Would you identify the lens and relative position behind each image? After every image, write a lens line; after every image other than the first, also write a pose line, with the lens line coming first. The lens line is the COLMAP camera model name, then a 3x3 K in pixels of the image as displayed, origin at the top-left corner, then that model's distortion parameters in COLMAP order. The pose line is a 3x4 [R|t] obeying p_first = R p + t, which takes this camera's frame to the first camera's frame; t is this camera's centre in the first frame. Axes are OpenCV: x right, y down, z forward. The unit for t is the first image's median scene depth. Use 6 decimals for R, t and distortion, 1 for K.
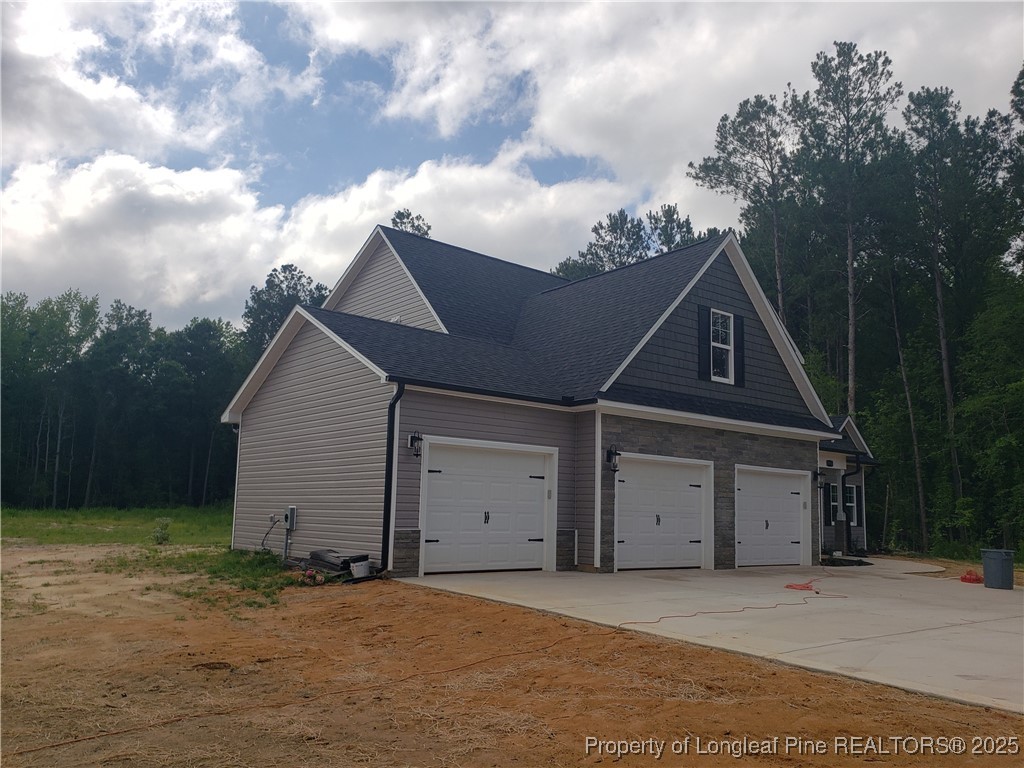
lens RADIAL K [[797.1, 0, 518.5], [0, 797.1, 388.2], [0, 0, 1]] dist [0.070072, -0.081733]
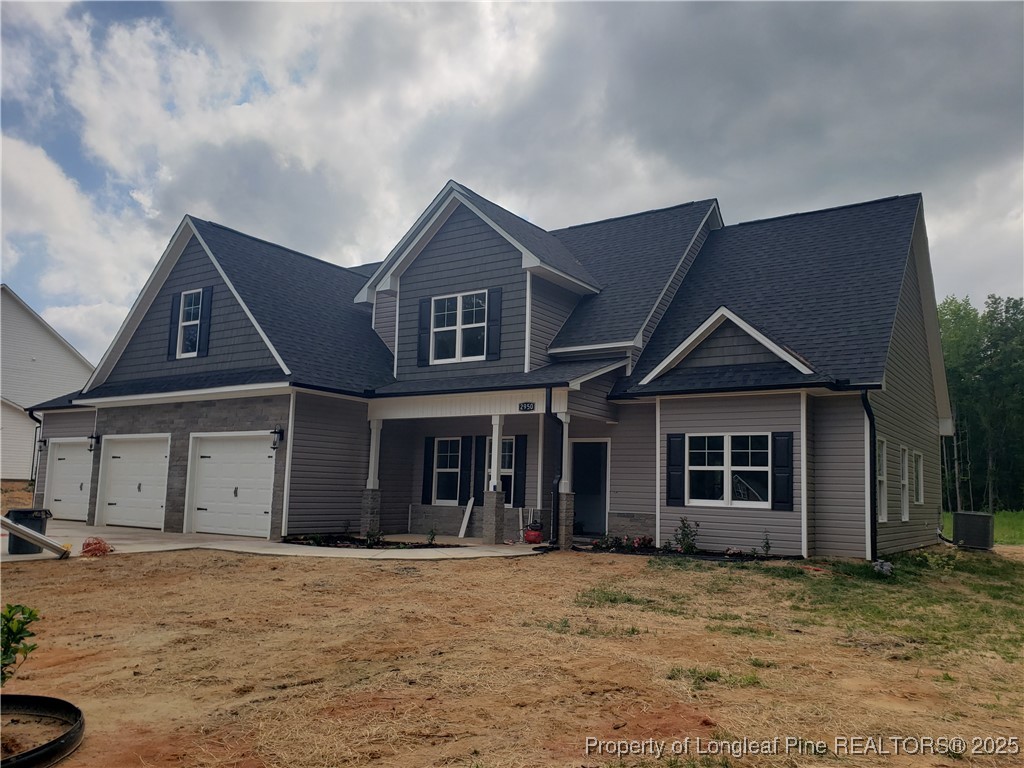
lens RADIAL K [[797.1, 0, 516.3], [0, 797.1, 384.5], [0, 0, 1]] dist [0.070072, -0.081733]
pose [[0.273355, -0.147725, -0.950502, 0.272803], [0.125142, 0.985201, -0.117128, 0.040905], [0.953738, -0.086930, 0.287796, 0.218551]]
